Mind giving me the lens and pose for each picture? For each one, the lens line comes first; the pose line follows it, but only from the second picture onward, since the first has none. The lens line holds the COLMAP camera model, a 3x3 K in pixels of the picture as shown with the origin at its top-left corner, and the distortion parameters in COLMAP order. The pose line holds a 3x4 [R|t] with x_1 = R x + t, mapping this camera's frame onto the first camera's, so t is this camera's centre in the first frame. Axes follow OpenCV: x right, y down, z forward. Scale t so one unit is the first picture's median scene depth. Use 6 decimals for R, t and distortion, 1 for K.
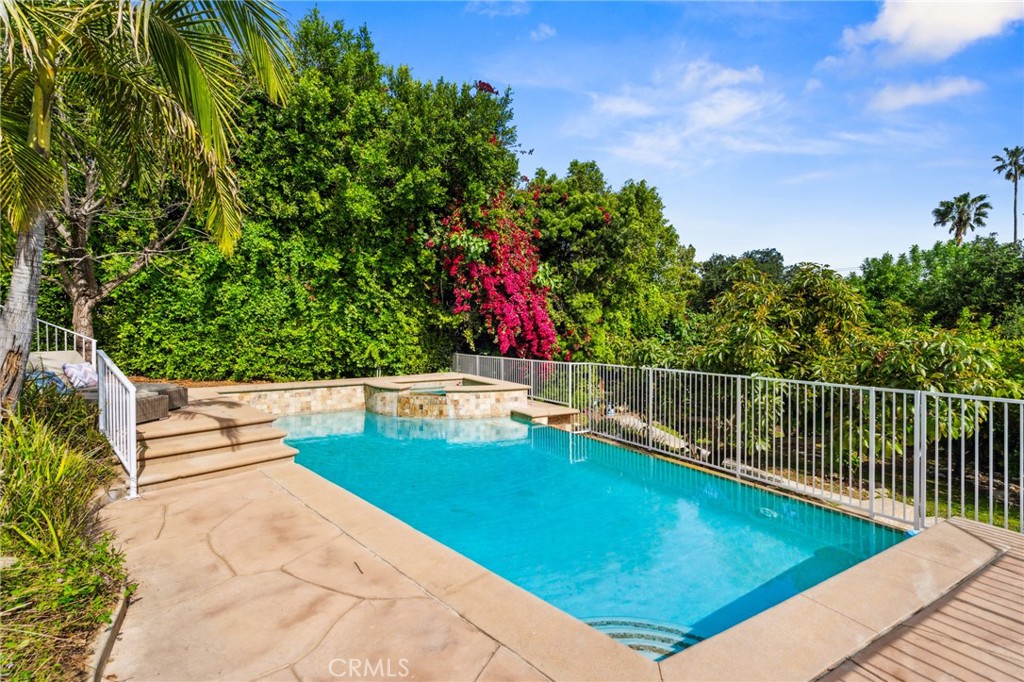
lens RADIAL K [[463.0, 0, 507.5], [0, 463.0, 333.3], [0, 0, 1]] dist [-0.001364, 0.000300]
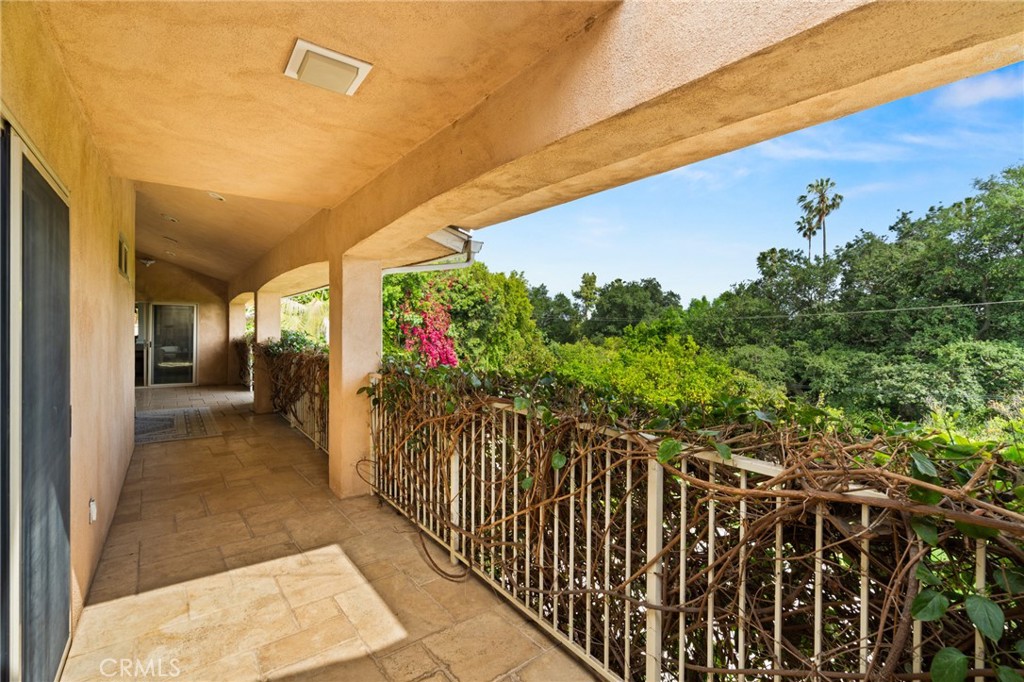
lens RADIAL K [[463.0, 0, 507.5], [0, 463.0, 333.3], [0, 0, 1]] dist [-0.001364, 0.000300]
pose [[0.993523, 0.009721, 0.113215, 0.084949], [-0.010349, 0.999934, 0.004965, -0.118964], [-0.113159, -0.006104, 0.993558, -0.920257]]
